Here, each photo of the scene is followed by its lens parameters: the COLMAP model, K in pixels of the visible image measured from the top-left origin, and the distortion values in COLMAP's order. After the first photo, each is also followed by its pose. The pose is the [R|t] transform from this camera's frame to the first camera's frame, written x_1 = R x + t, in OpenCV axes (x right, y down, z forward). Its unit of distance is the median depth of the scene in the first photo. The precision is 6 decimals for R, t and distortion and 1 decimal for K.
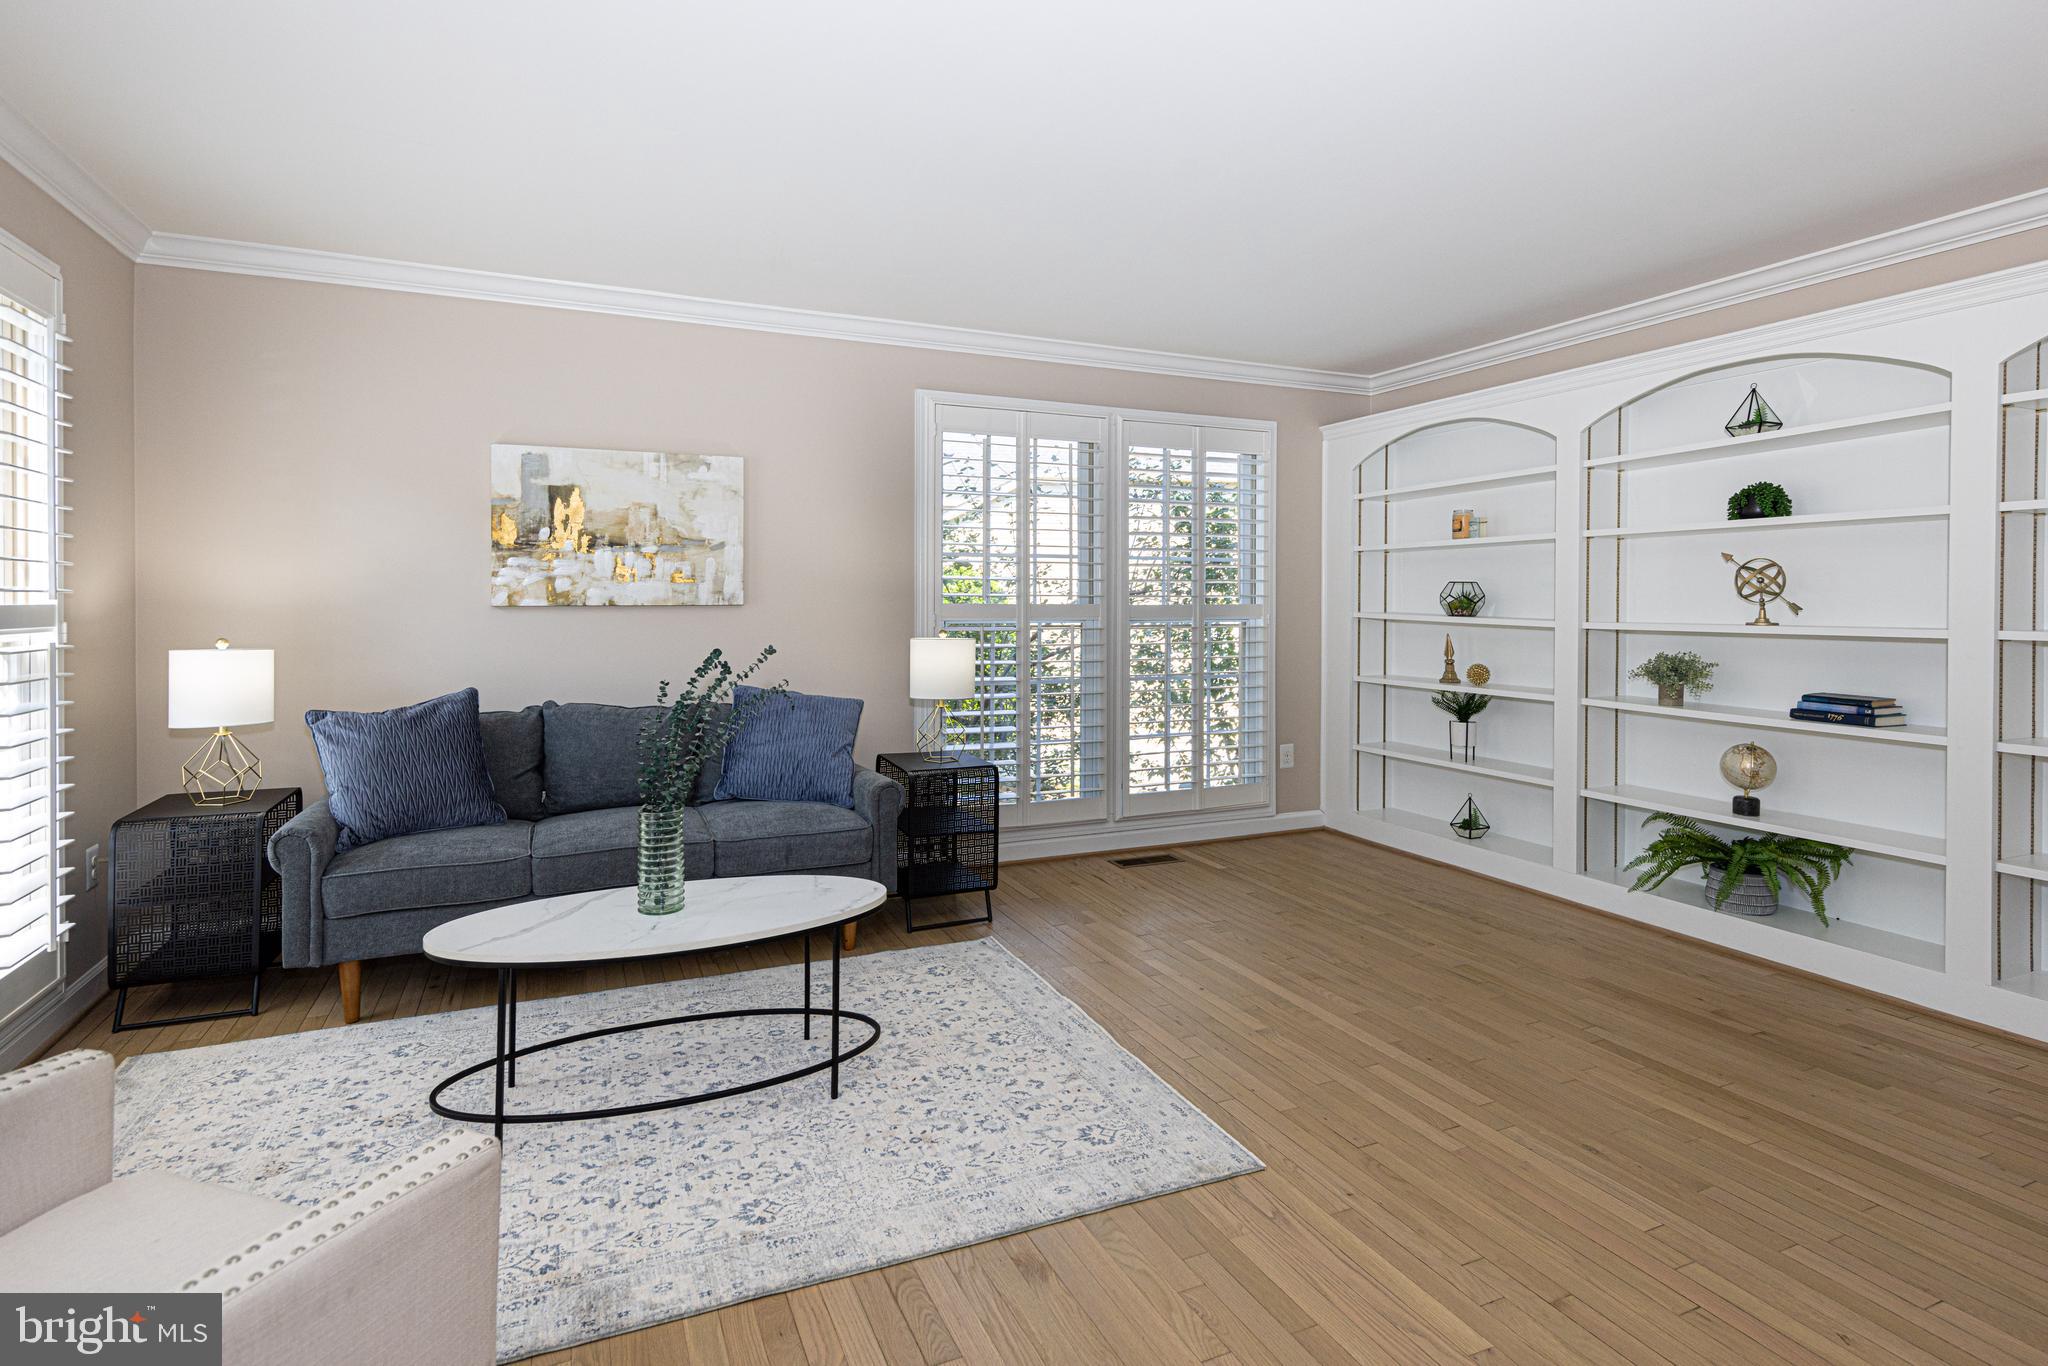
lens RADIAL K [[1028.6, 0, 1021.2], [0, 1028.6, 610.6], [0, 0, 1]] dist [0.000076, -0.000018]
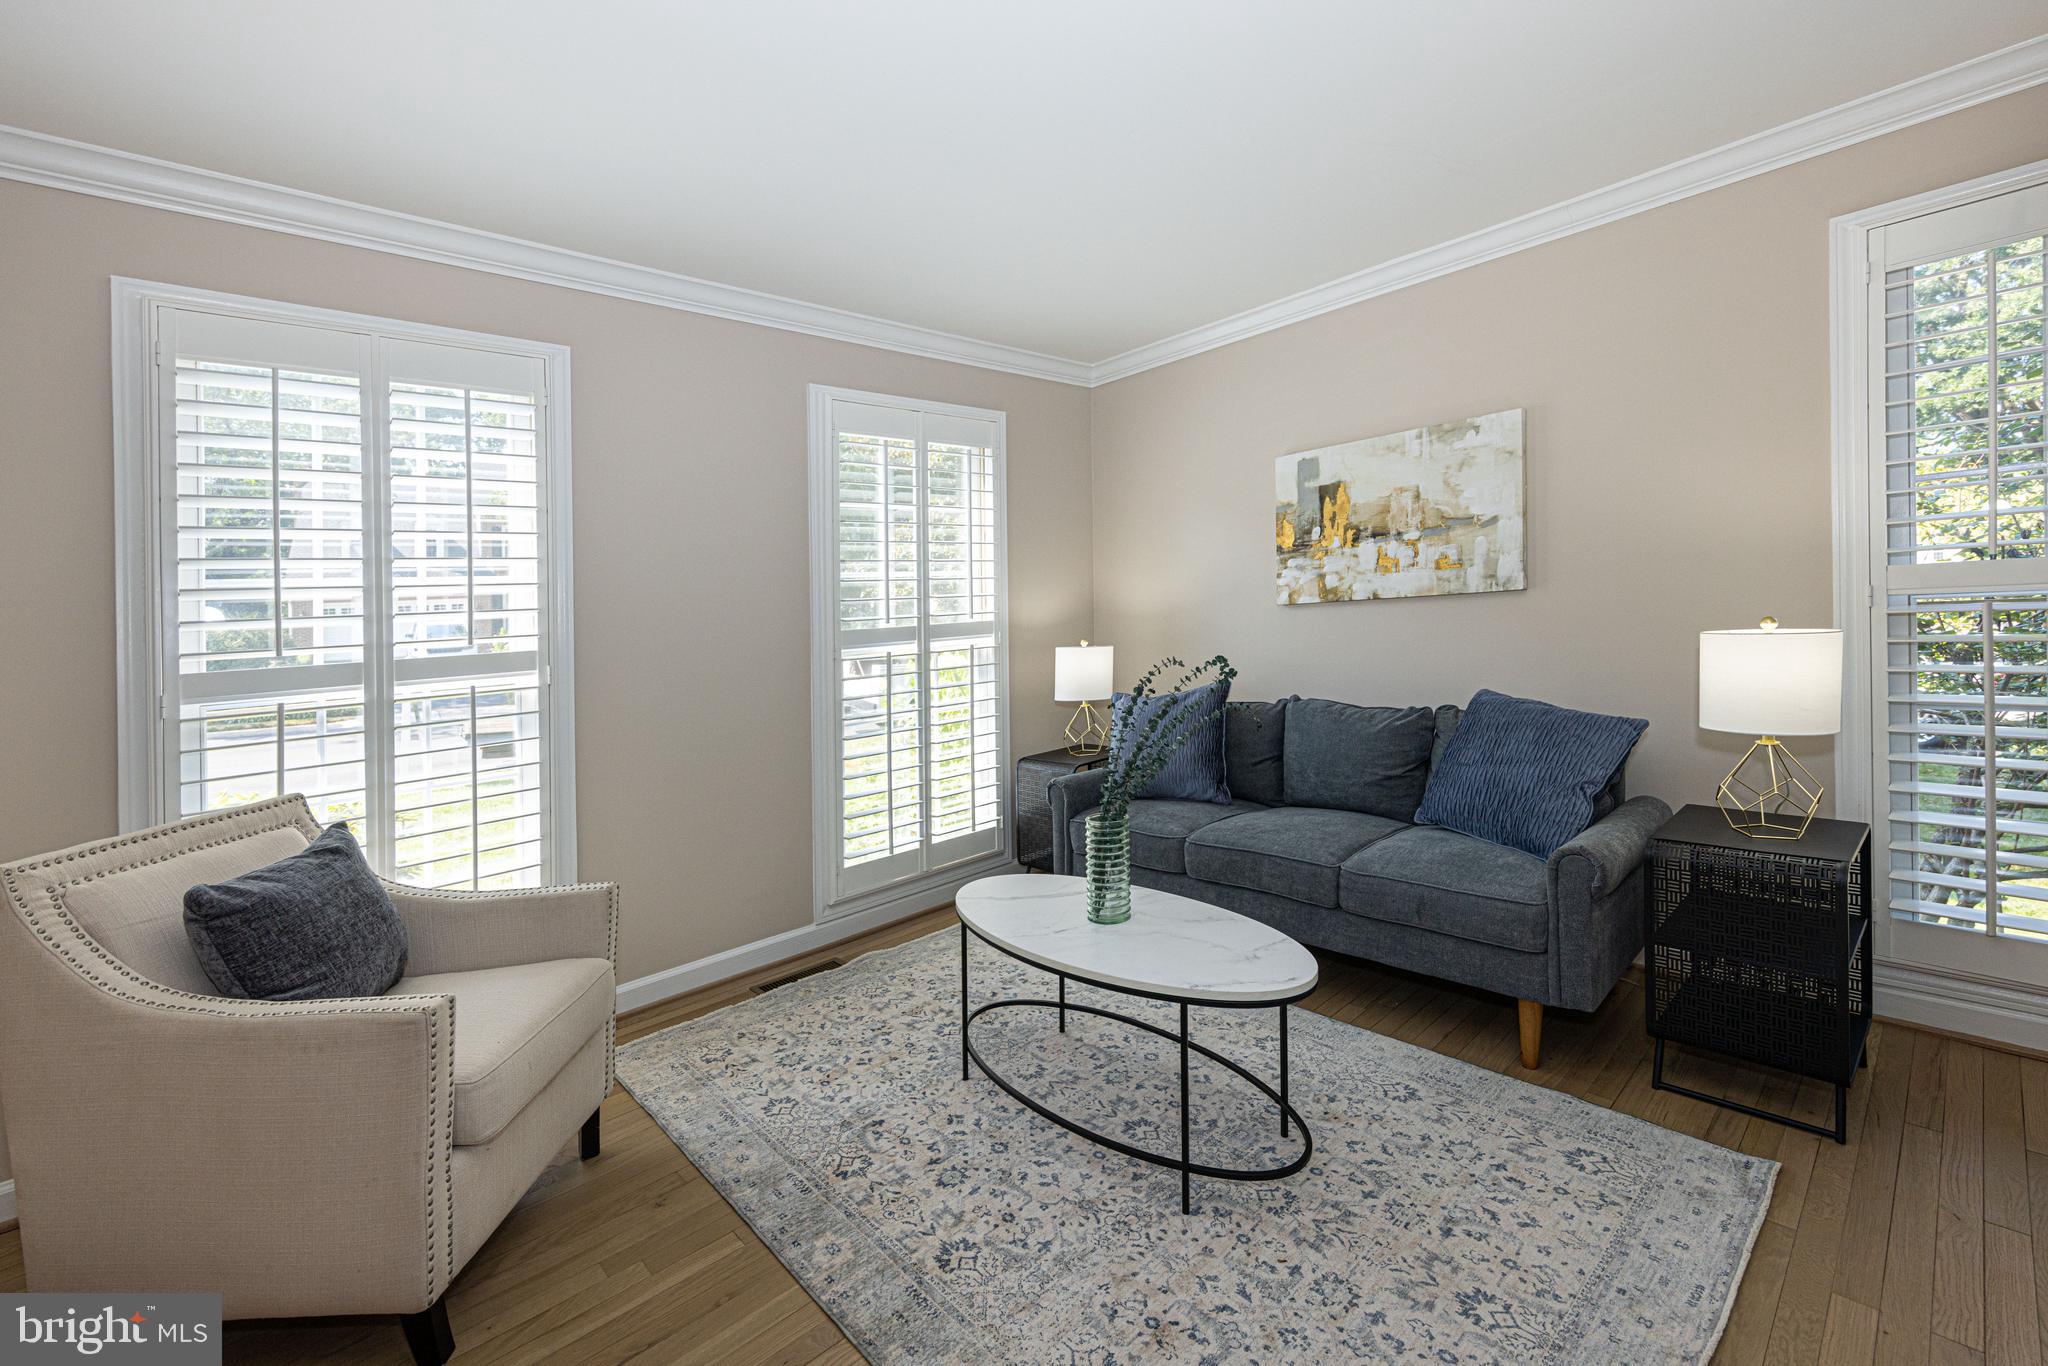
lens RADIAL K [[892.1, 0, 1021.8], [0, 892.1, 602.3], [0, 0, 1]] dist [0.003899, 0.000057]
pose [[0.296242, -0.035555, -0.954451, 0.307810], [0.053013, 0.998378, -0.020737, -0.002017], [0.953641, -0.044455, 0.297646, 0.442702]]
